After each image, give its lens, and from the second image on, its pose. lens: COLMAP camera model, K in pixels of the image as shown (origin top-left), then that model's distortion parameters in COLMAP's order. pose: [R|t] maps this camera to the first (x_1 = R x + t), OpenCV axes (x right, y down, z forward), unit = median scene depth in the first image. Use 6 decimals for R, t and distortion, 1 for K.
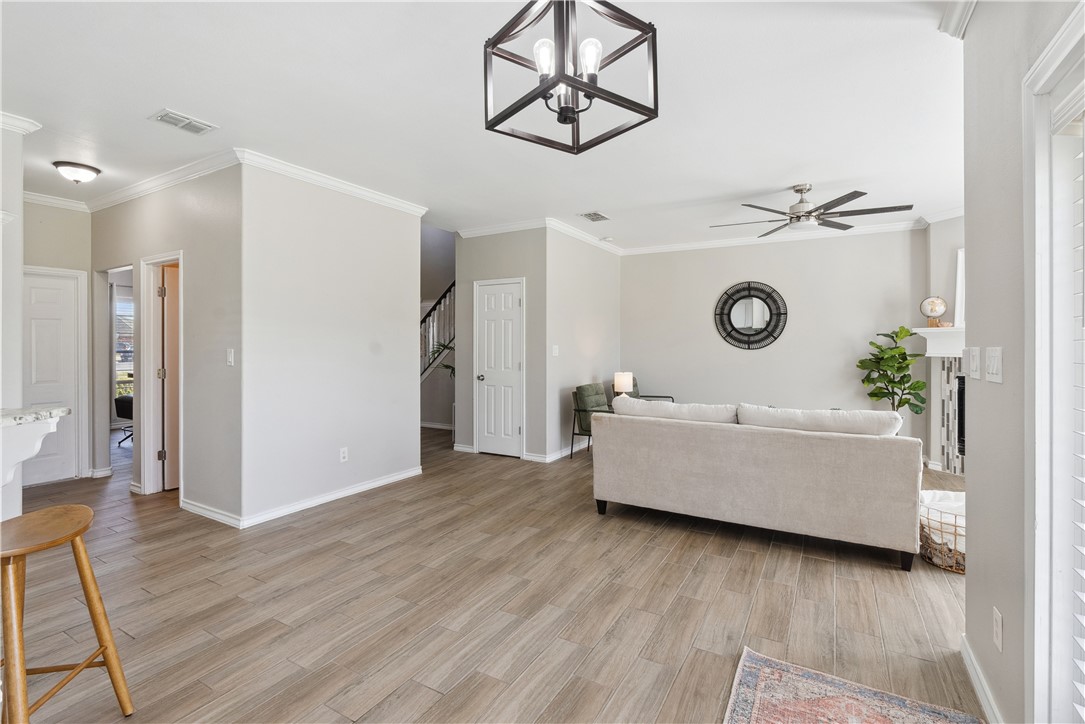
lens RADIAL K [[497.7, 0, 545.4], [0, 497.7, 345.4], [0, 0, 1]] dist [-0.010688, 0.001672]
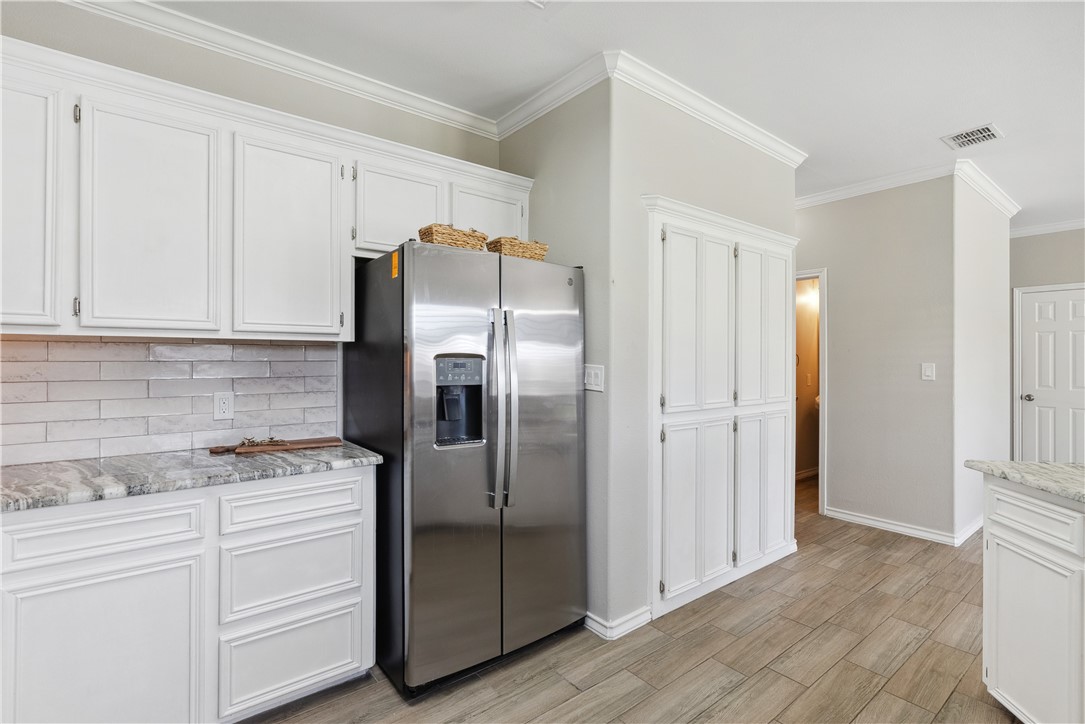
lens RADIAL K [[497.7, 0, 541.6], [0, 497.7, 358.3], [0, 0, 1]] dist [-0.010688, 0.001672]
pose [[0.928315, 0.006317, -0.371742, -0.949893], [-0.006991, 0.999975, -0.000466, 0.003442], [0.371730, 0.003032, 0.928336, -0.199622]]
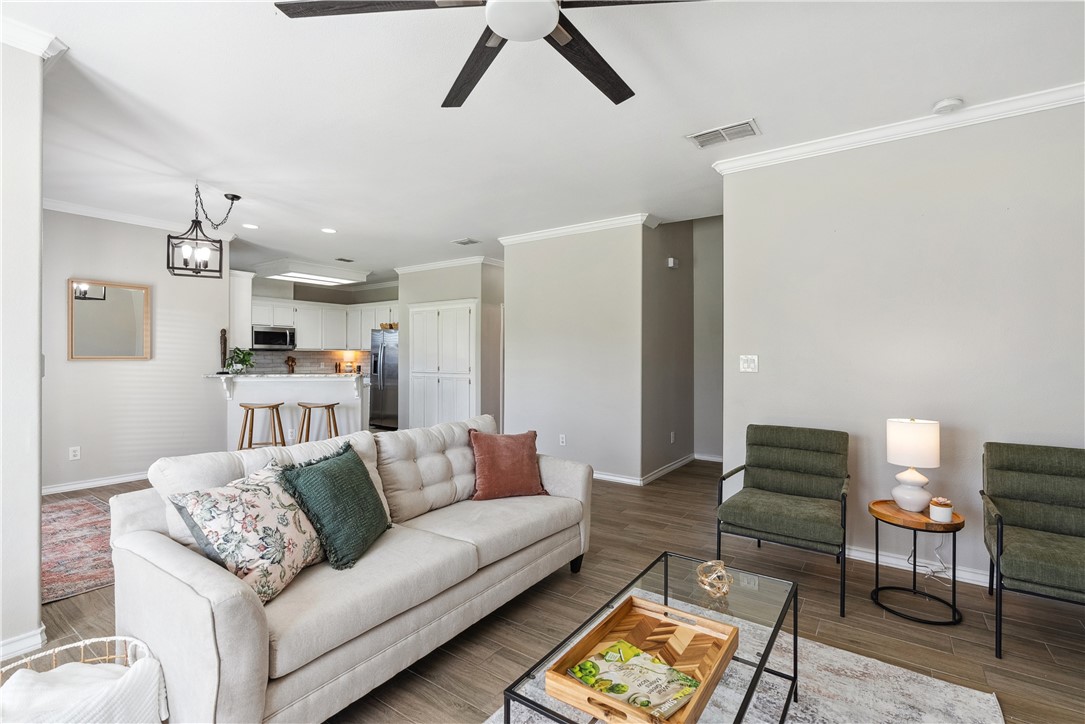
lens RADIAL K [[497.7, 0, 539.5], [0, 497.7, 358.5], [0, 0, 1]] dist [-0.010688, 0.001672]
pose [[-0.091212, 0.007742, -0.995801, 1.021829], [-0.004656, 0.999956, 0.008200, 0.000373], [0.995821, 0.005385, -0.091172, 1.223816]]
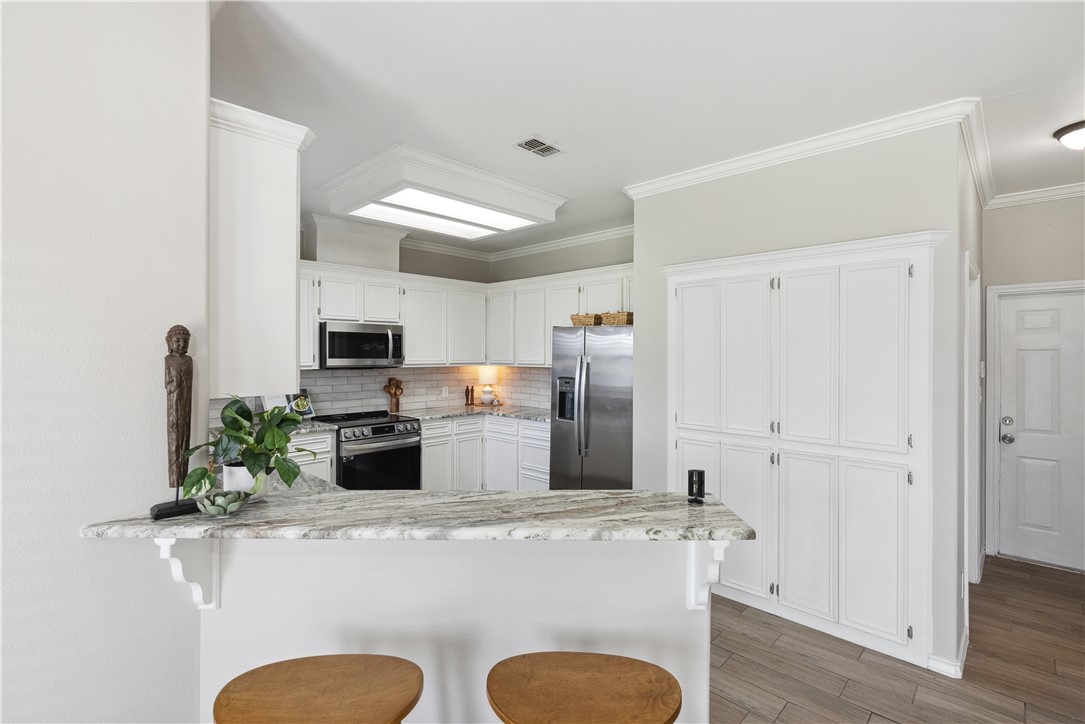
lens RADIAL K [[497.7, 0, 538.4], [0, 497.7, 357.1], [0, 0, 1]] dist [-0.010688, 0.001672]
pose [[-0.236708, 0.009085, -0.971538, -0.132272], [-0.003165, 0.999944, 0.010121, -0.056111], [0.971576, 0.005471, -0.236666, 0.451424]]
